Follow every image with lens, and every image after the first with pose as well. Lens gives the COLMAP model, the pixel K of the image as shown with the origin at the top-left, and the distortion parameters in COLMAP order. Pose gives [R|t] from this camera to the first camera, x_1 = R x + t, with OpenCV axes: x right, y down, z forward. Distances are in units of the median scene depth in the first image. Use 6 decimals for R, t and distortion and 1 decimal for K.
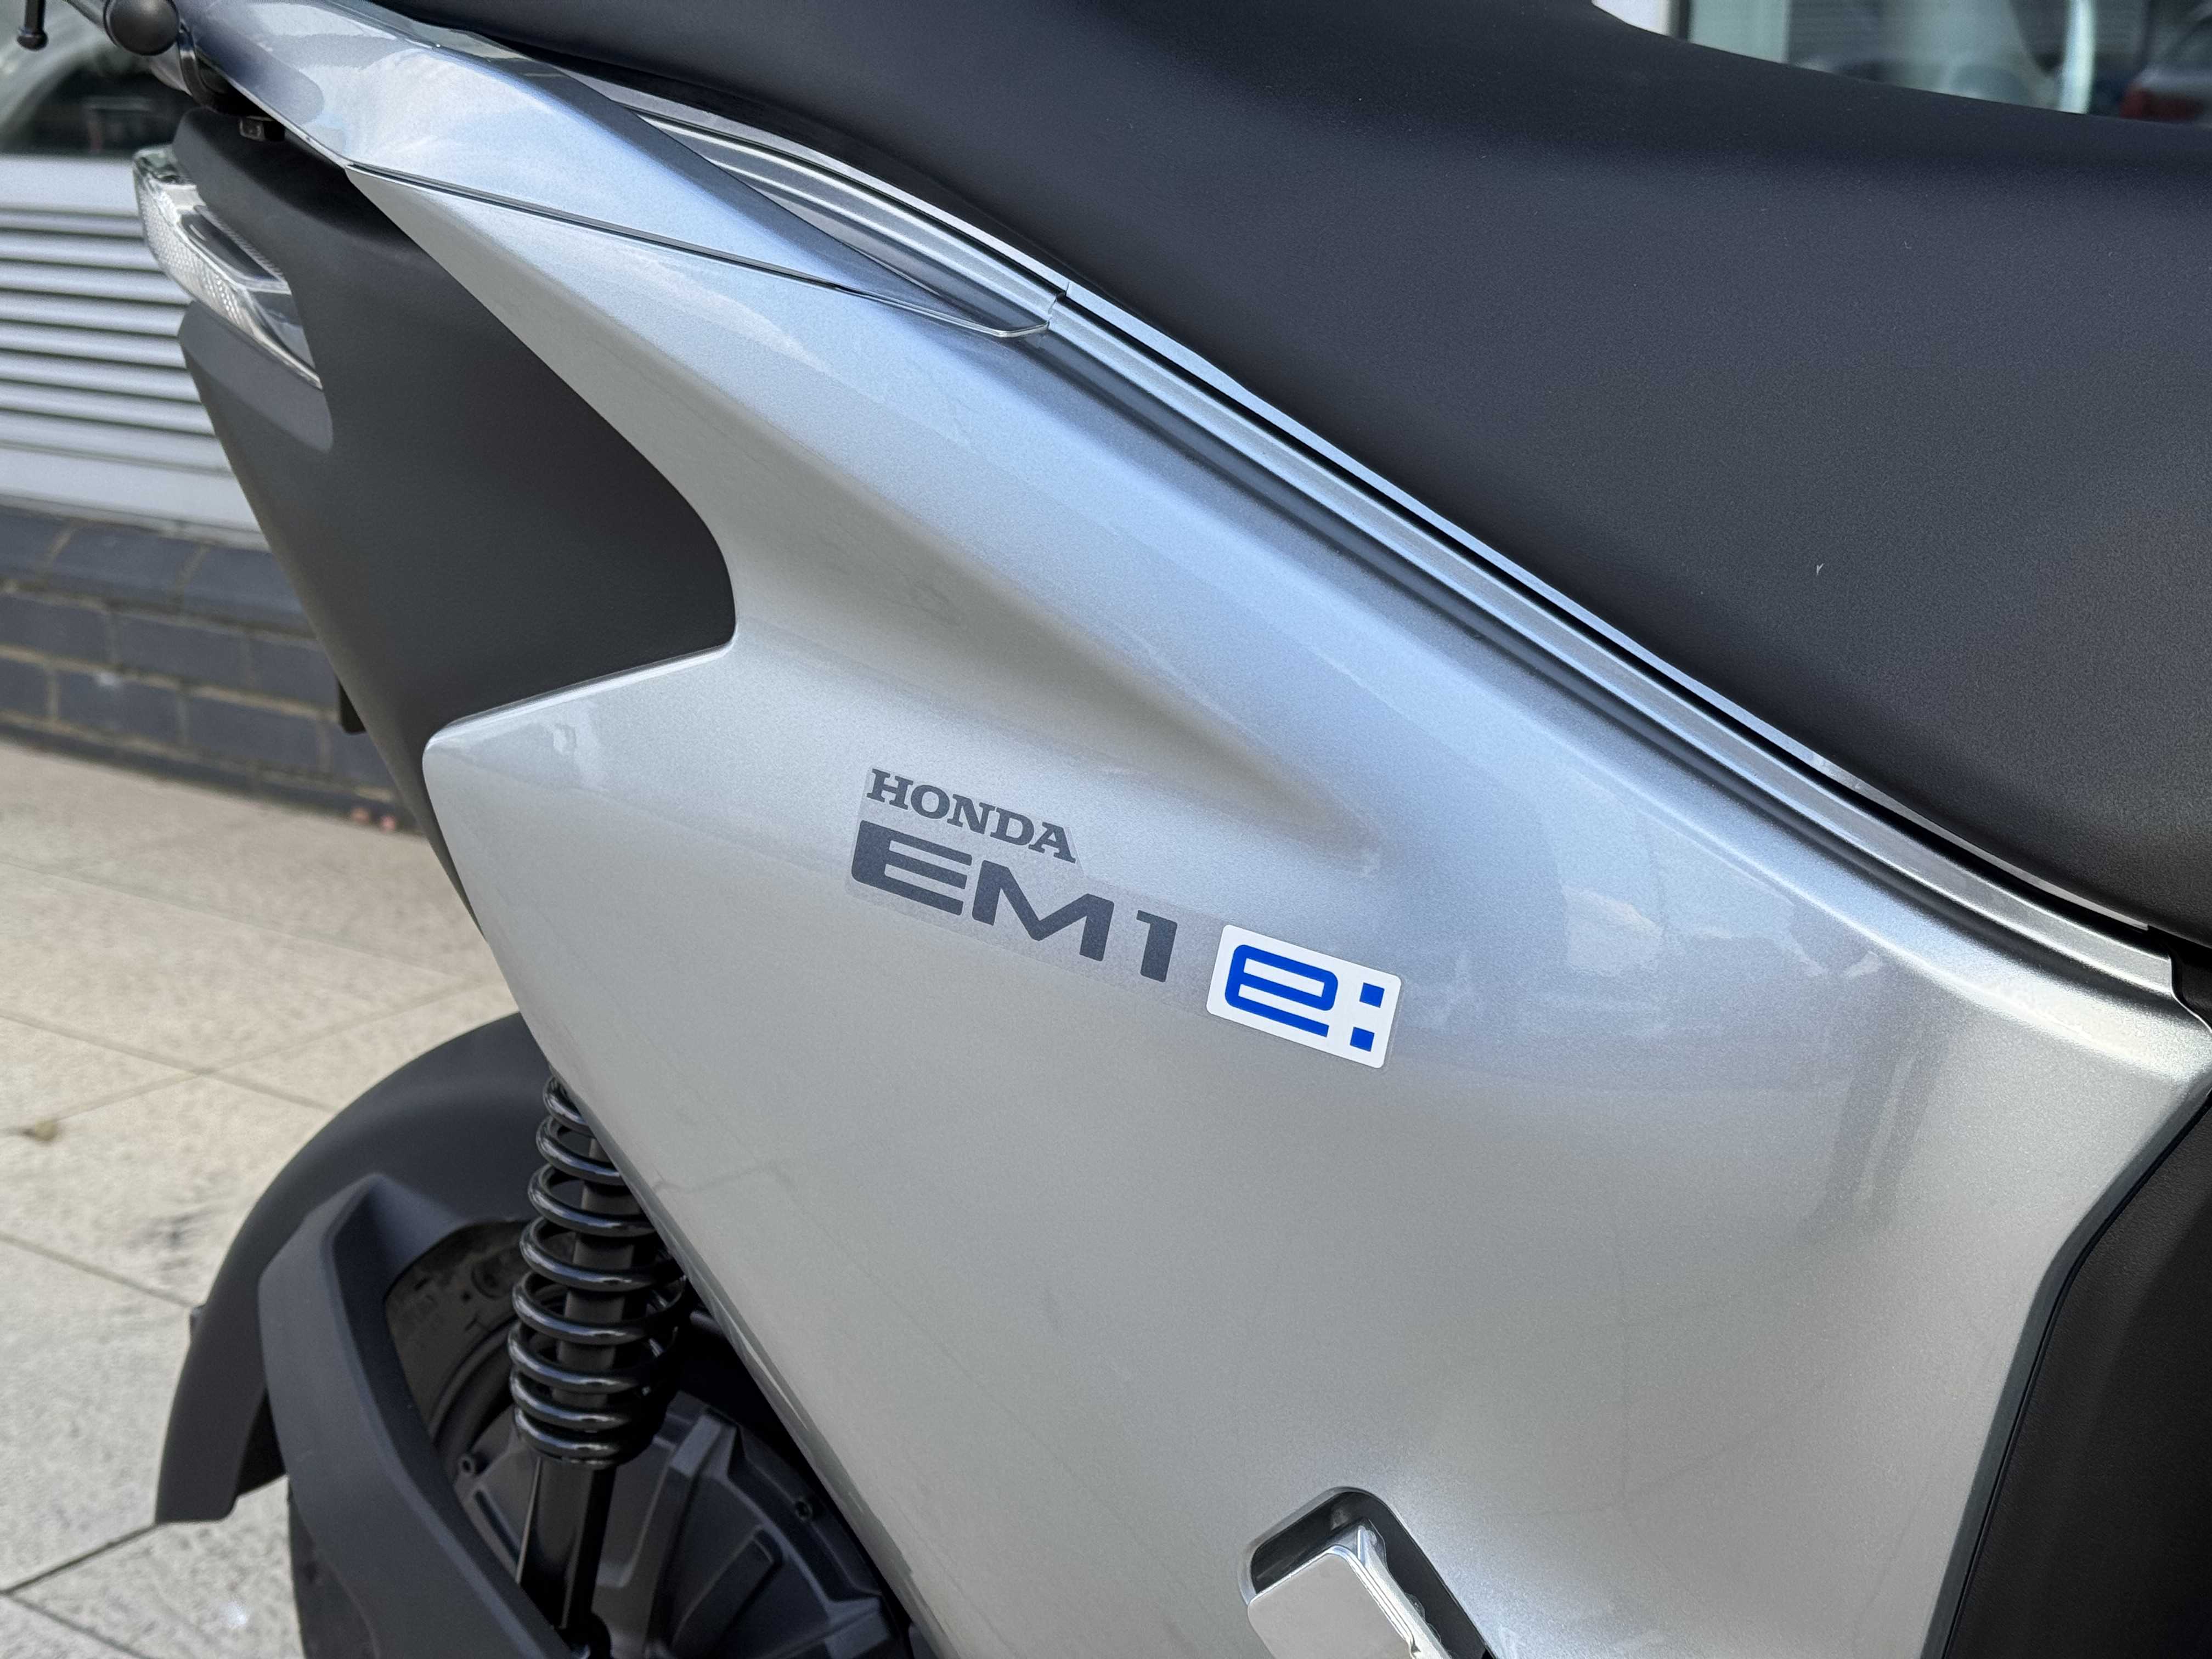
lens RADIAL K [[3069.6, 0, 1101.9], [0, 3069.6, 827.3], [0, 0, 1]] dist [0.212157, -0.445258]
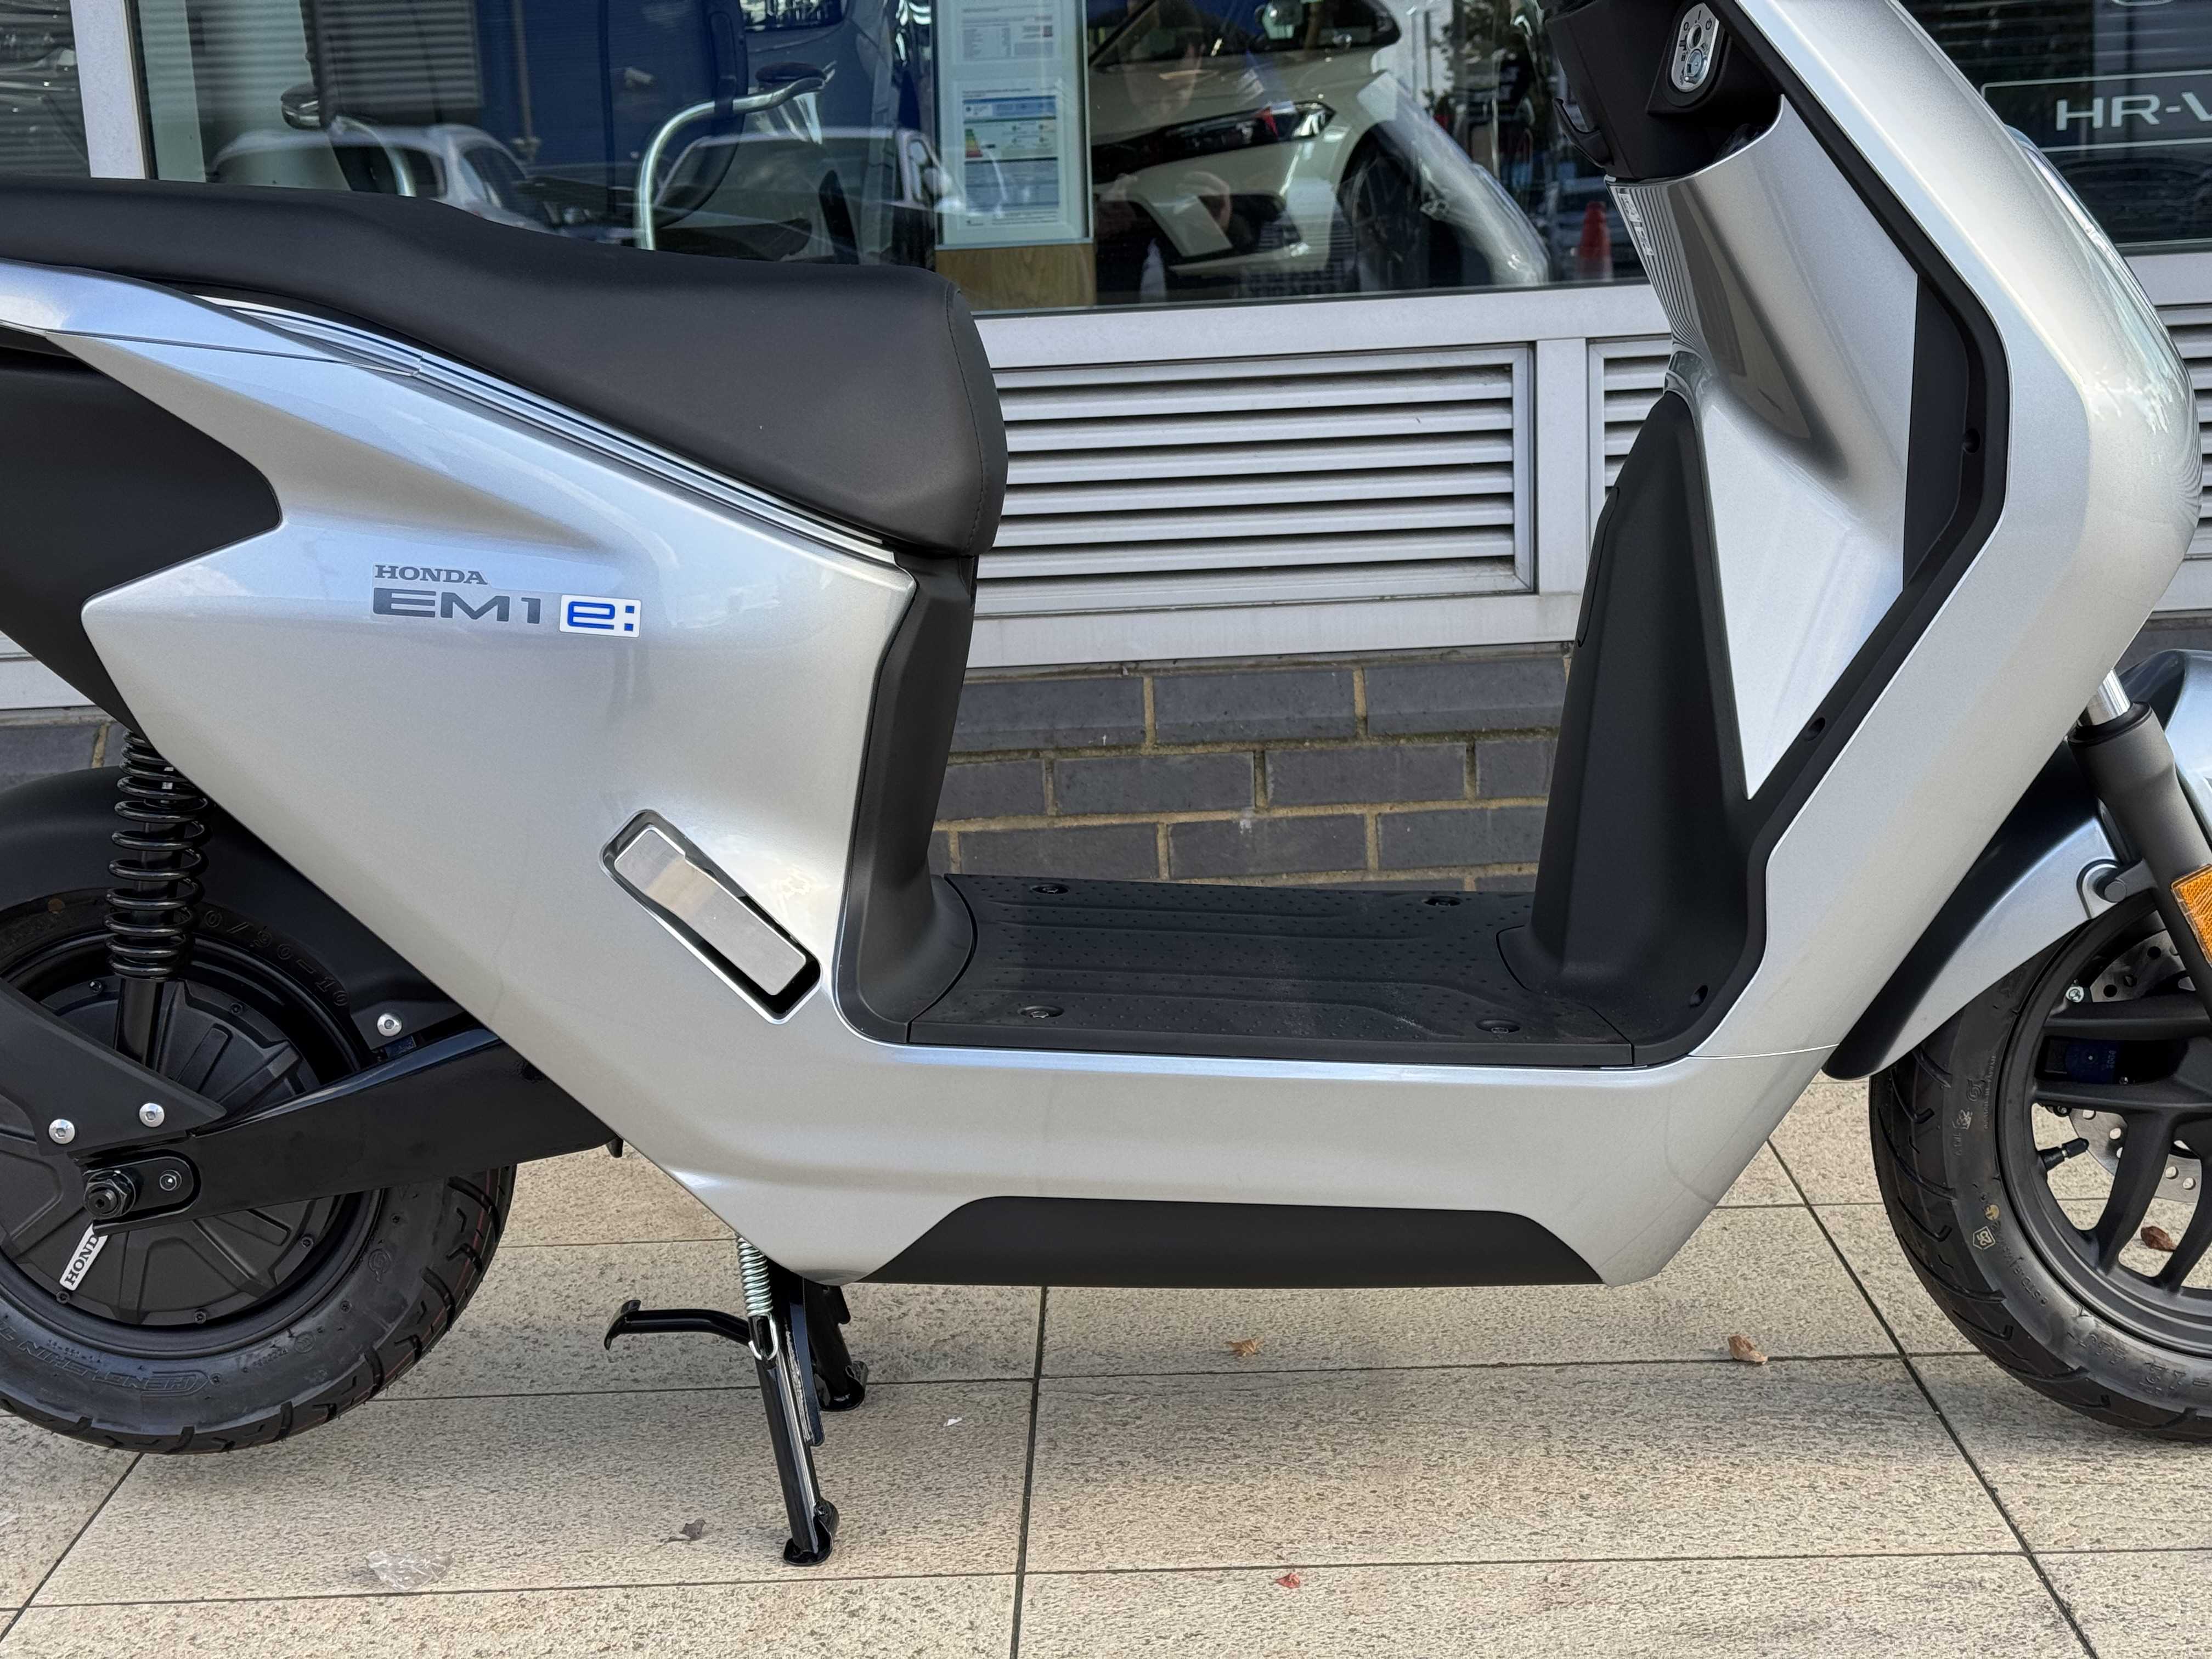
lens RADIAL K [[3076.2, 0, 1083.6], [0, 3076.2, 832.0], [0, 0, 1]] dist [0.196976, -0.396034]
pose [[0.825955, -0.179177, 0.534503, -0.959991], [0.191388, 0.980957, 0.033091, 0.211598], [-0.530254, 0.074965, 0.844518, -1.304586]]
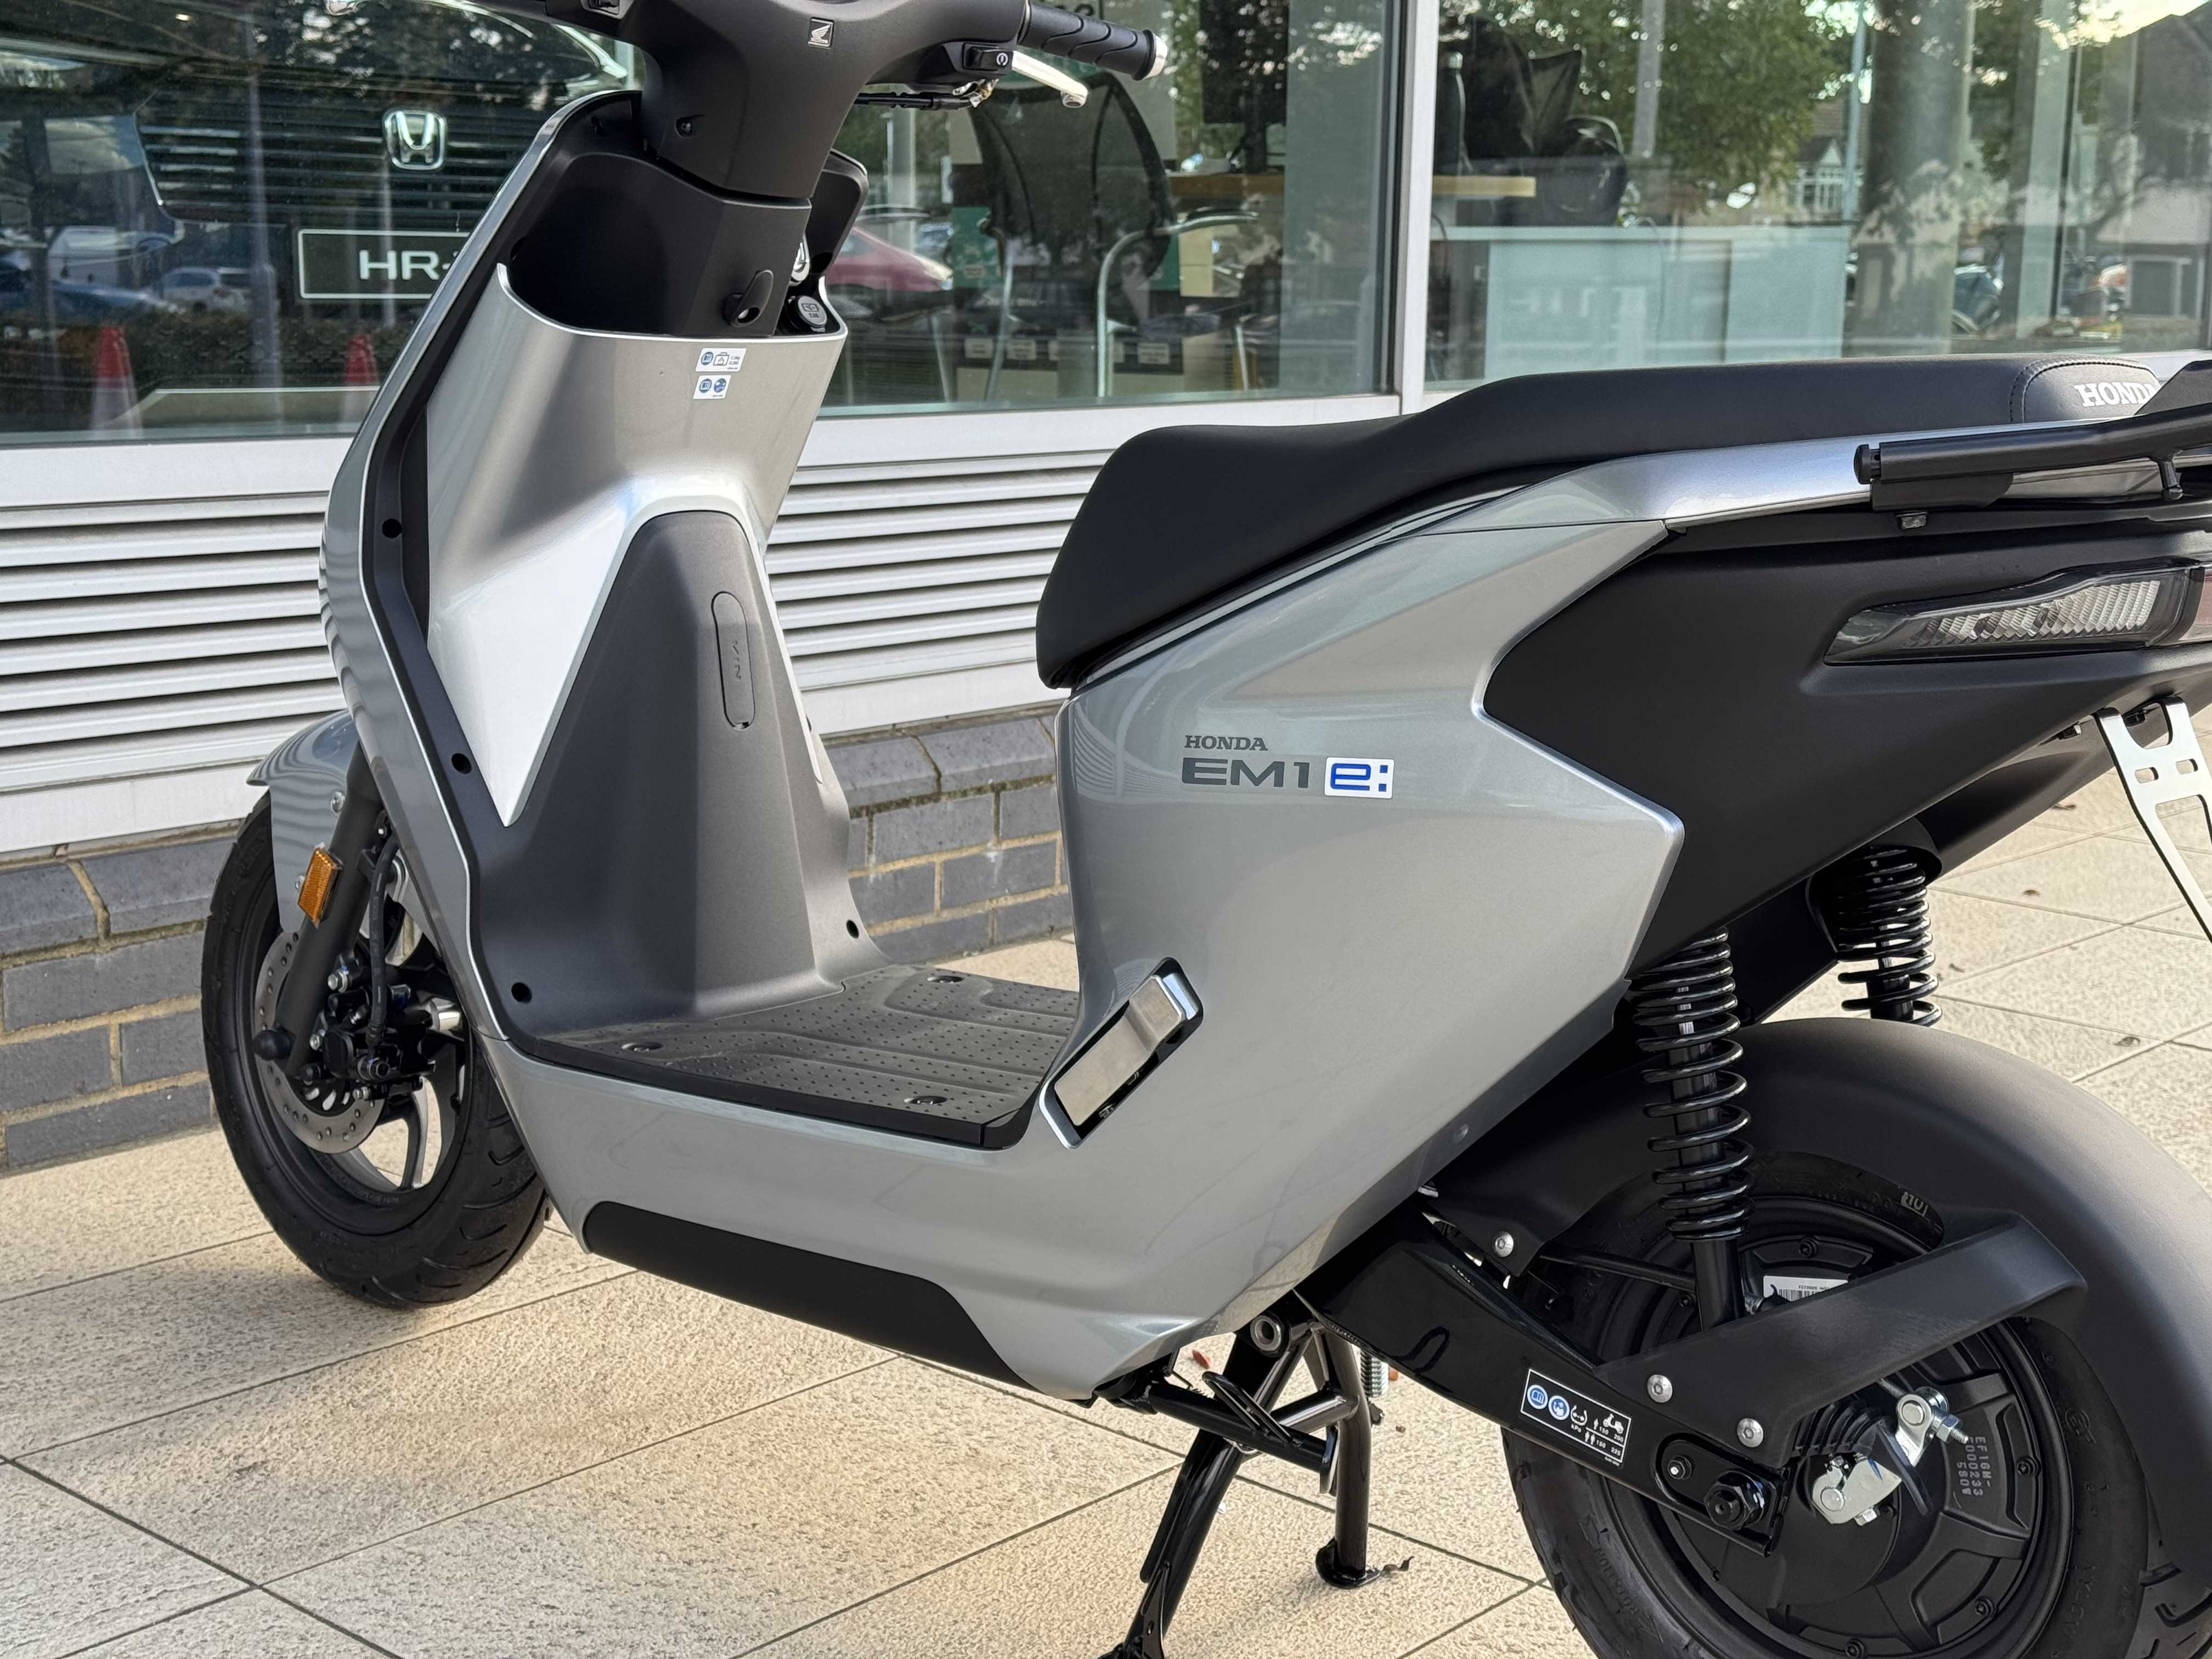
lens RADIAL K [[3083.9, 0, 1104.7], [0, 3083.9, 831.5], [0, 0, 1]] dist [0.193609, -0.348514]
pose [[0.100682, -0.206573, 0.973237, -2.519772], [0.208354, 0.960895, 0.182399, -0.415080], [-0.972857, 0.184414, 0.139785, 0.872635]]
